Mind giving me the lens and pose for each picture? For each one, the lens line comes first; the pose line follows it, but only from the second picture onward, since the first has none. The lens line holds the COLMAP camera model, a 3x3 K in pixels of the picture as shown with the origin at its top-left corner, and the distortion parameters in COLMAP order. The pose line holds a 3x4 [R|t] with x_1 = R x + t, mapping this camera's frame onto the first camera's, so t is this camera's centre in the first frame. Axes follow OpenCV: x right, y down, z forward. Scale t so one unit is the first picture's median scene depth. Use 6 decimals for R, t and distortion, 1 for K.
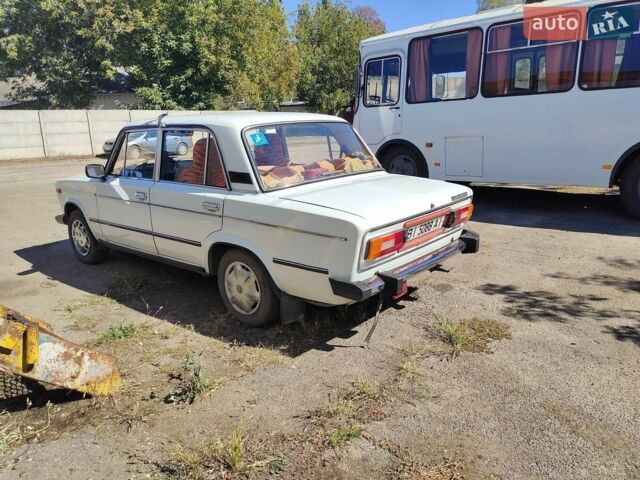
lens RADIAL K [[466.0, 0, 320.0], [0, 466.0, 240.0], [0, 0, 1]] dist [-0.004470, -0.001926]
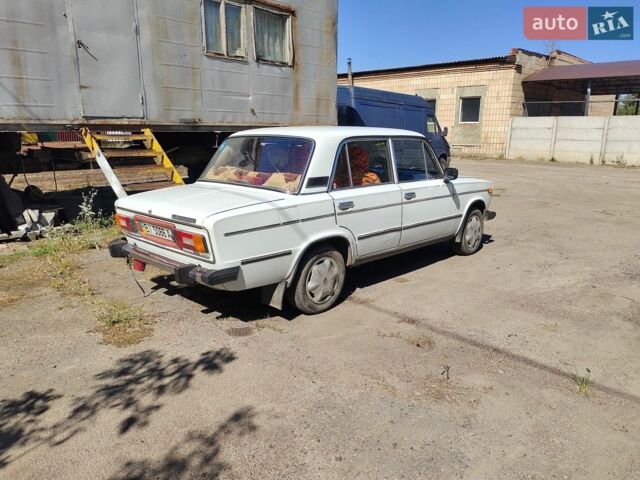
lens RADIAL K [[494.5, 0, 320.0], [0, 494.5, 240.0], [0, 0, 1]] dist [-0.007895, -0.013839]
pose [[-0.055356, 0.241035, -0.968936, 1.193346], [-0.255546, 0.934682, 0.247113, -0.343369], [0.965211, 0.261288, 0.009855, 1.203297]]
